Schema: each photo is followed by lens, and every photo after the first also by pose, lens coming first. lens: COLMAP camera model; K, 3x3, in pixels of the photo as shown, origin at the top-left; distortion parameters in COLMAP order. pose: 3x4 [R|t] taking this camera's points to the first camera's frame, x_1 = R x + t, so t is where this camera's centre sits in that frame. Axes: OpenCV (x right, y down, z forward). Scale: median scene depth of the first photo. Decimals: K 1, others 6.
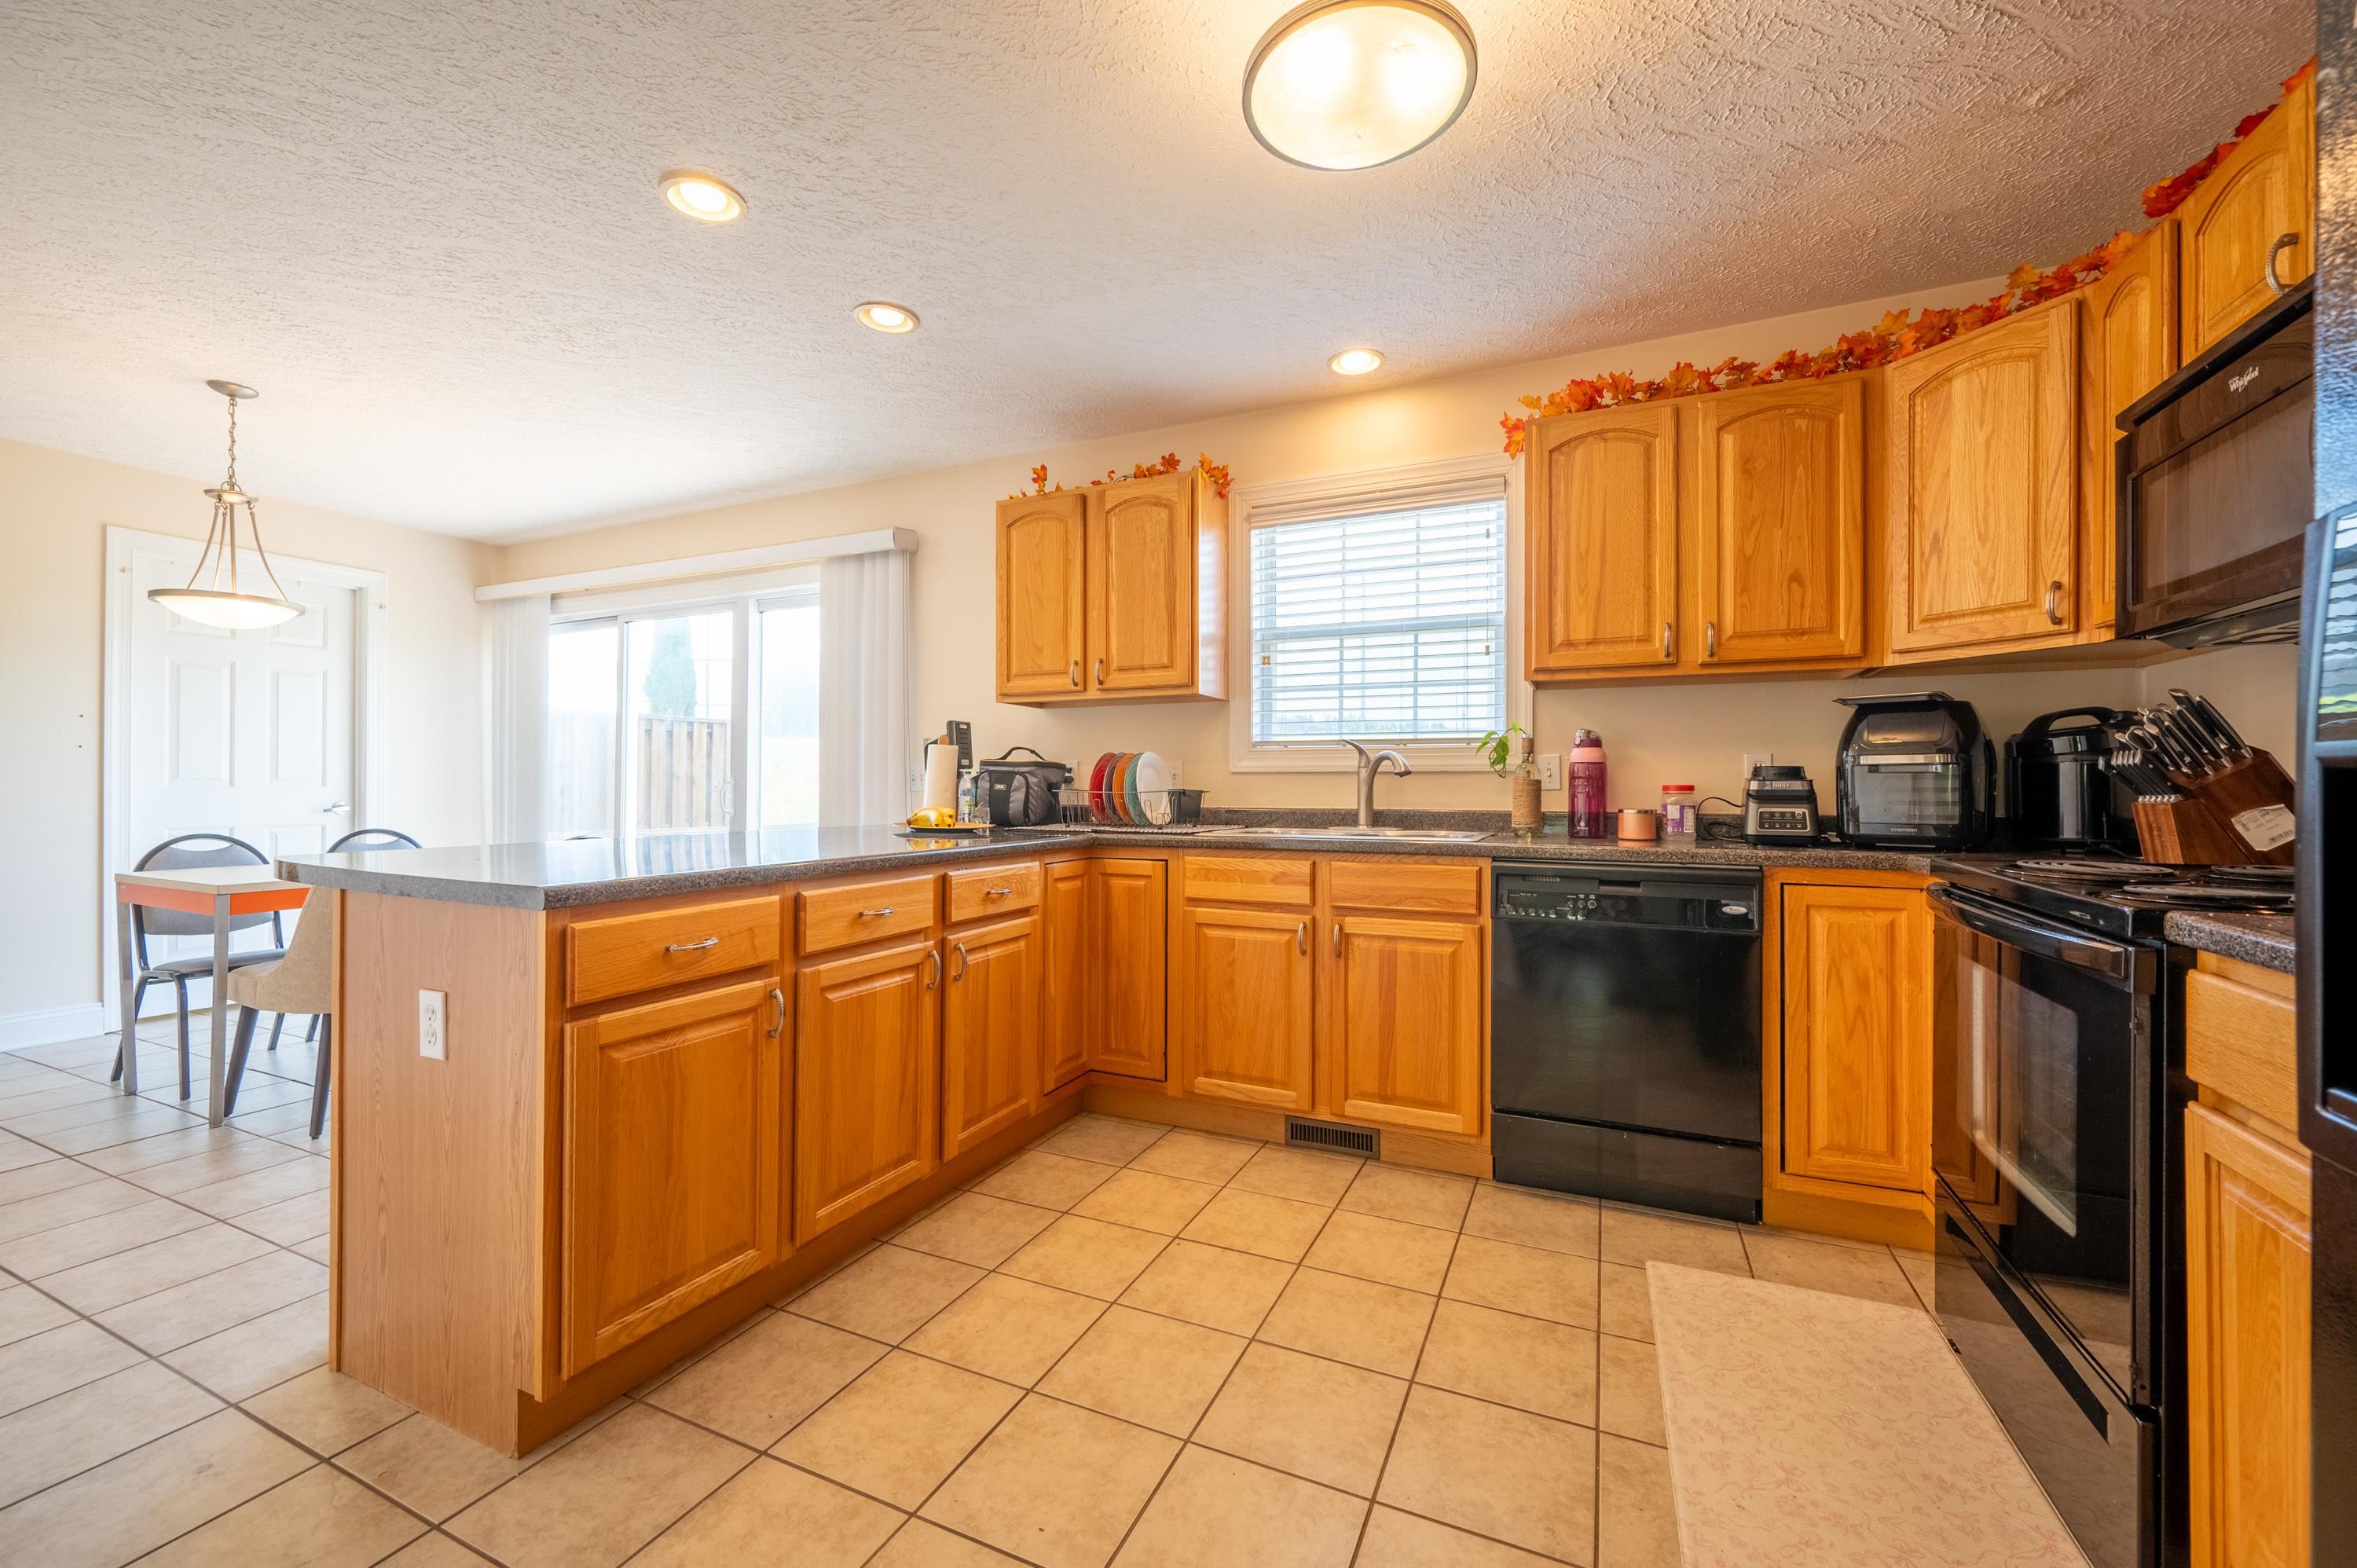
lens RADIAL K [[946.0, 0, 1193.7], [0, 946.0, 791.1], [0, 0, 1]] dist [-0.003350, 0.000327]
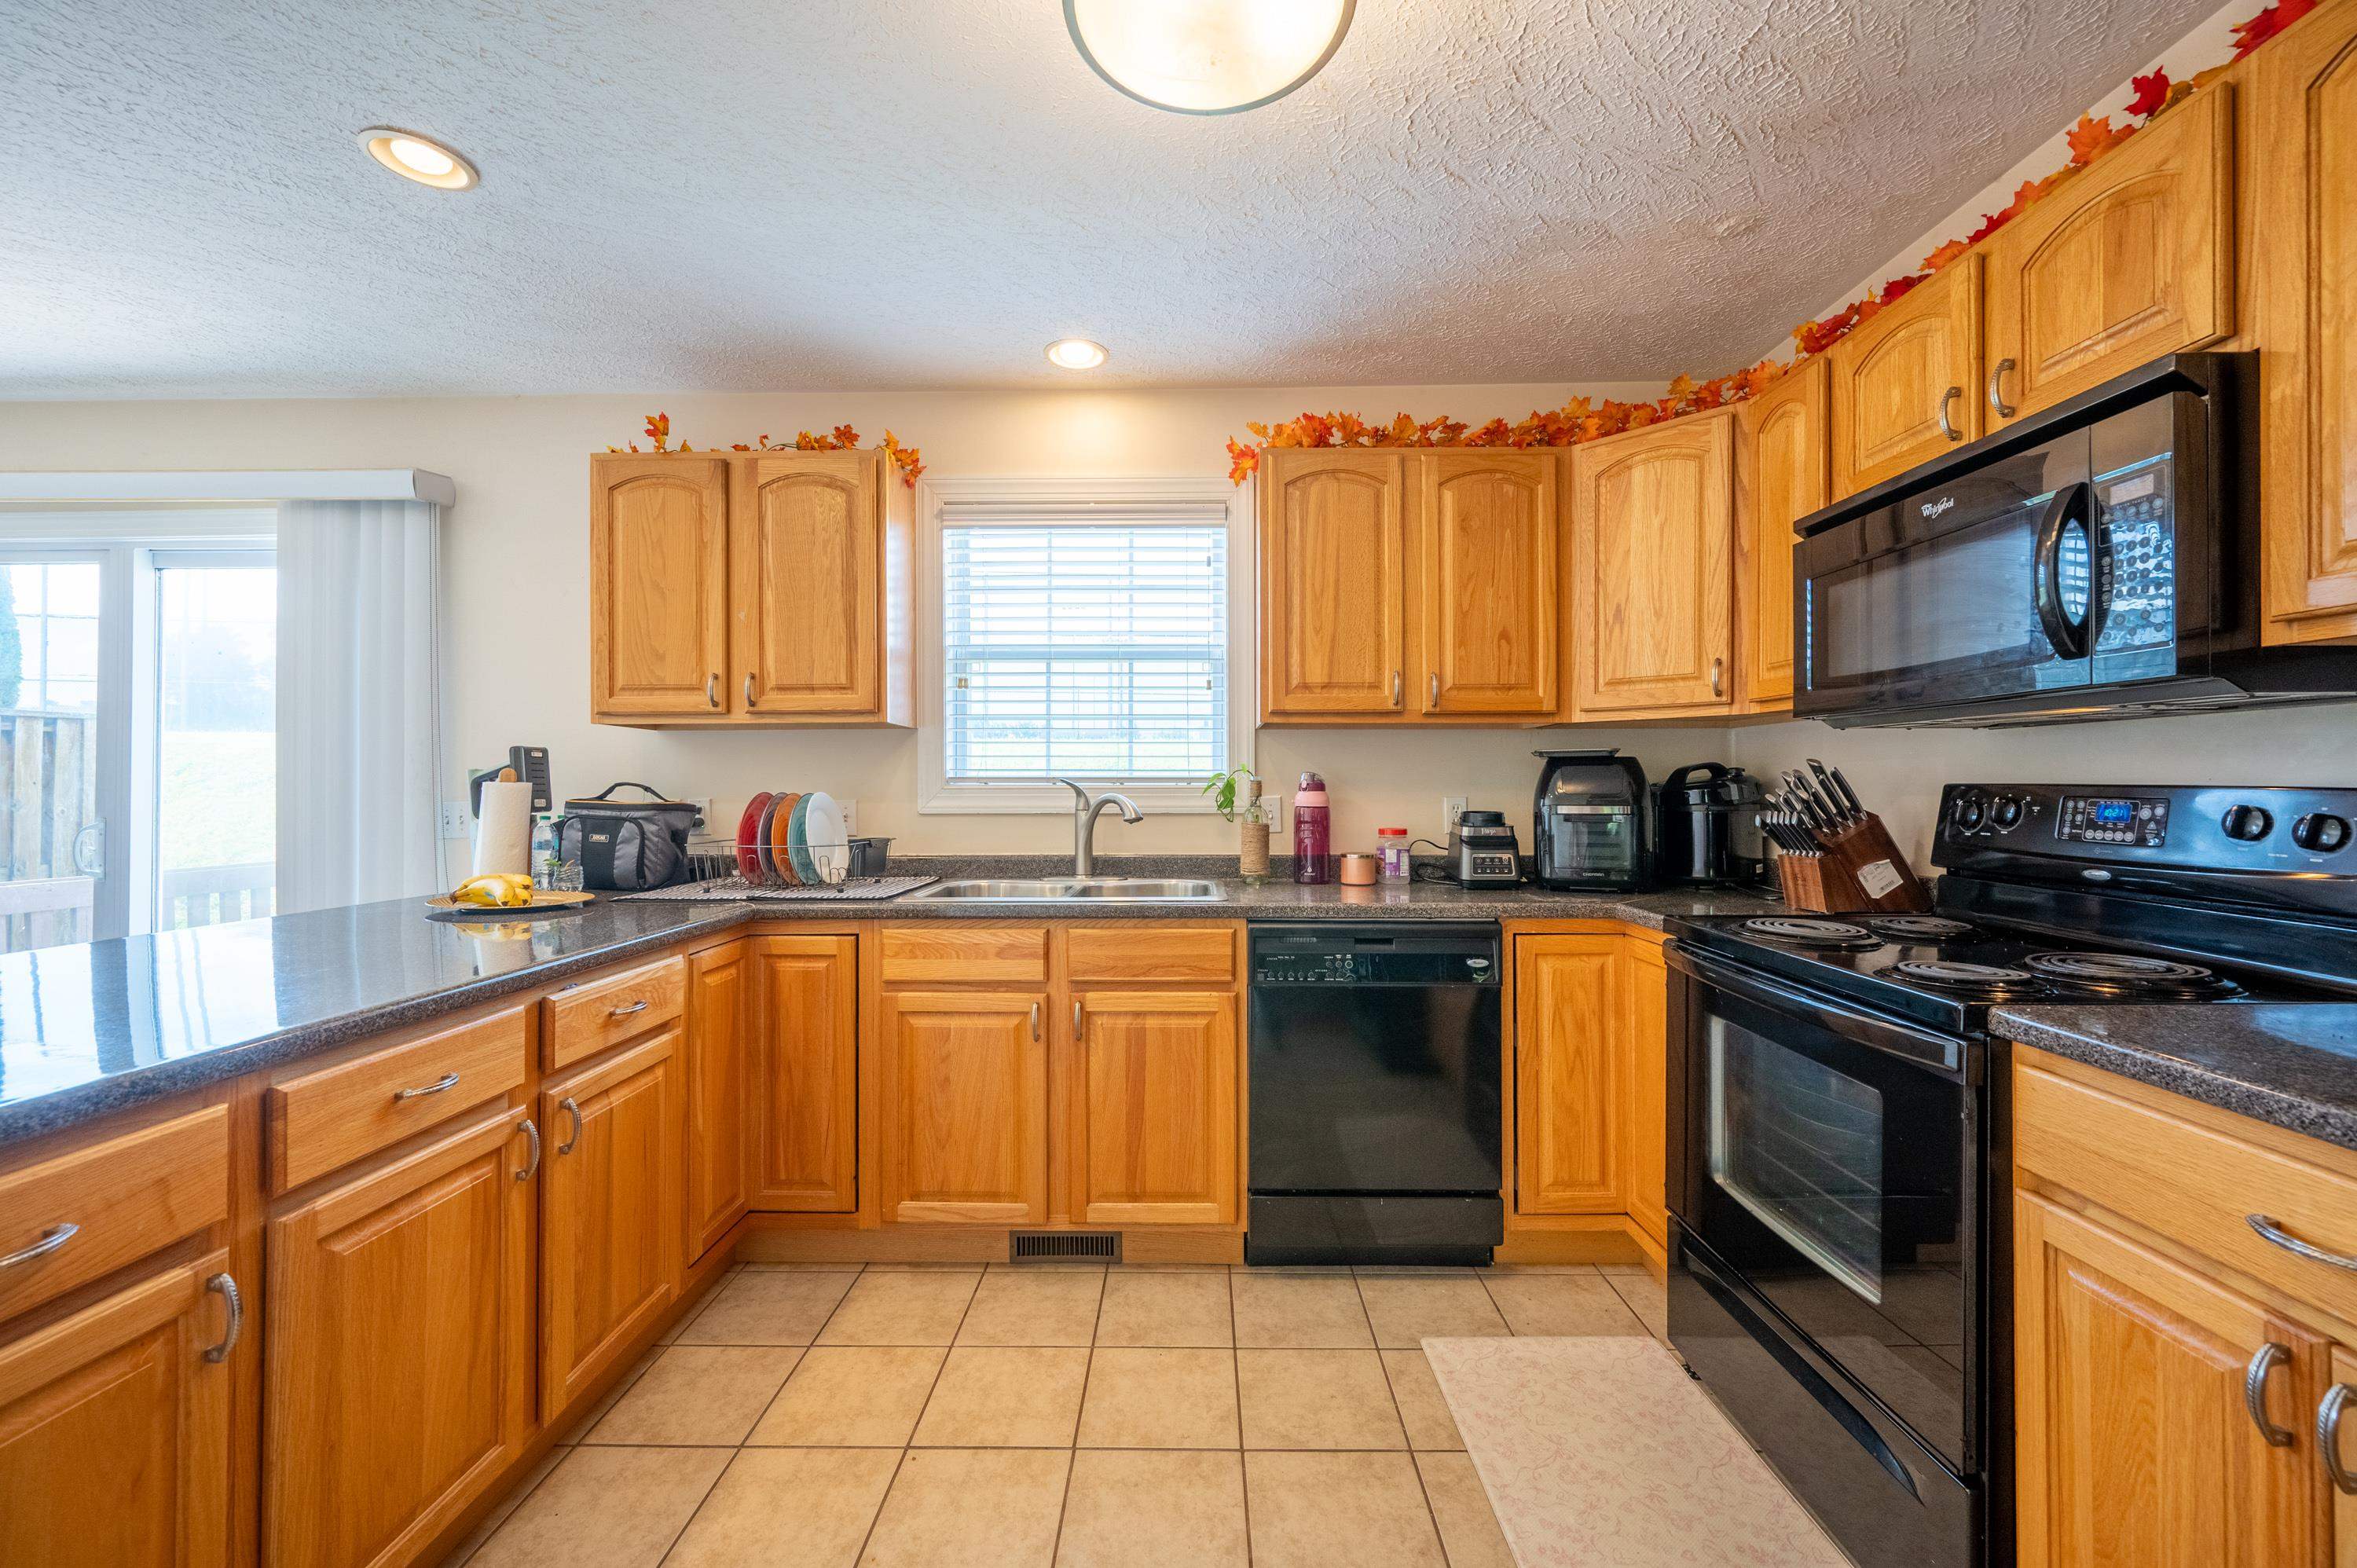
lens RADIAL K [[946.0, 0, 1208.7], [0, 946.0, 792.9], [0, 0, 1]] dist [-0.003350, 0.000327]
pose [[0.914868, -0.002946, 0.403742, -0.089091], [0.003333, 0.999994, -0.000256, -0.051321], [-0.403739, 0.001580, 0.914873, 0.171044]]
